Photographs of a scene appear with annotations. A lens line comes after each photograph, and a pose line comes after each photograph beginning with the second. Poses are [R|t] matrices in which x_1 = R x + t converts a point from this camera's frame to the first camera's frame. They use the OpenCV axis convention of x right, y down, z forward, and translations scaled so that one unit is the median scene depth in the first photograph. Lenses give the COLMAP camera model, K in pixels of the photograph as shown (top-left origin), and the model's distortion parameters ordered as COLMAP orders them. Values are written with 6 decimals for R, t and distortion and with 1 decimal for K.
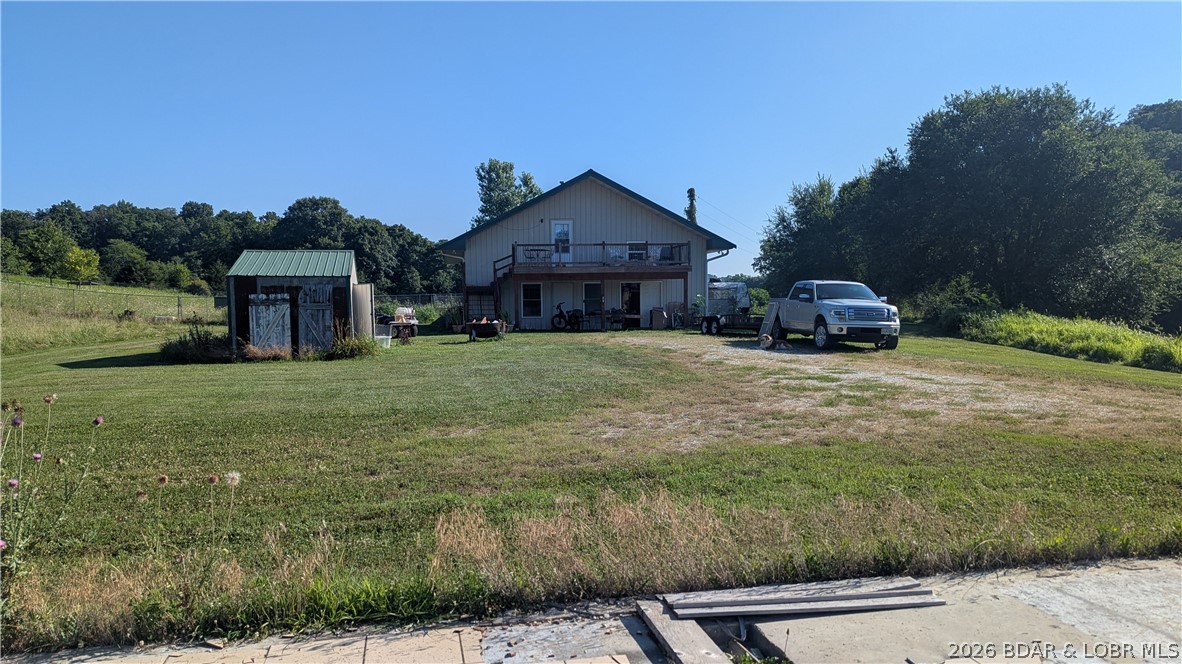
lens RADIAL K [[868.5, 0, 589.6], [0, 868.5, 337.6], [0, 0, 1]] dist [0.076318, -0.018259]
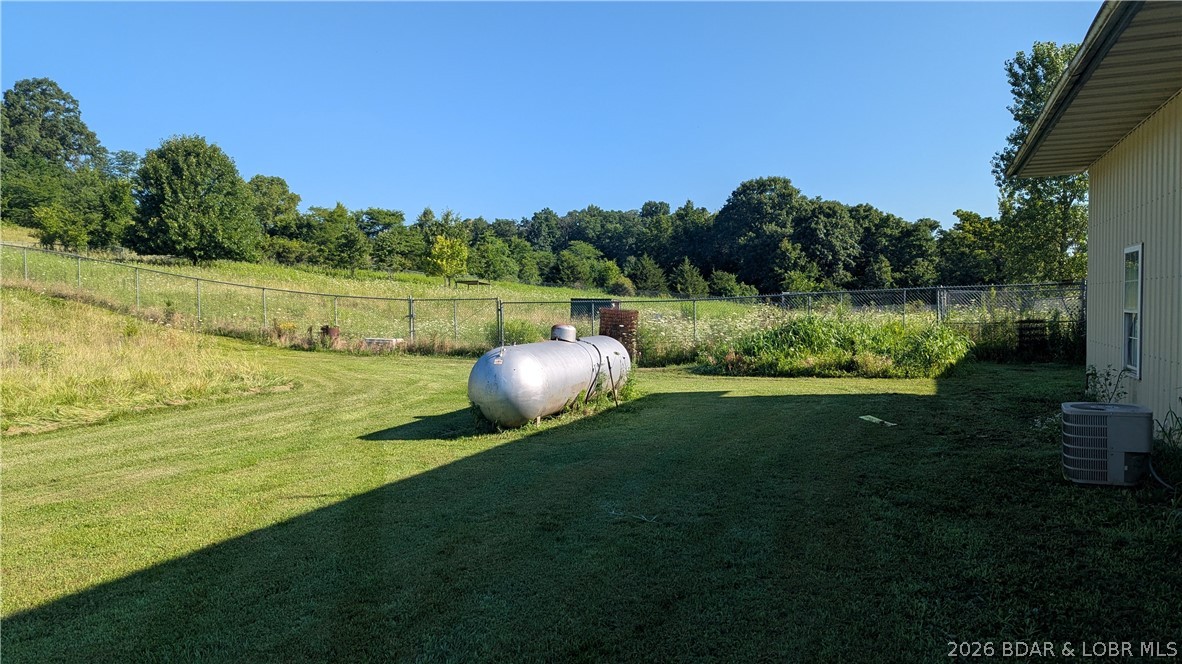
lens RADIAL K [[868.5, 0, 585.6], [0, 868.5, 333.1], [0, 0, 1]] dist [0.076318, -0.018259]
pose [[0.866542, 0.011435, -0.498974, -0.039653], [-0.013172, 0.999913, 0.000040, -0.008447], [0.498931, 0.006538, 0.866617, 0.187797]]
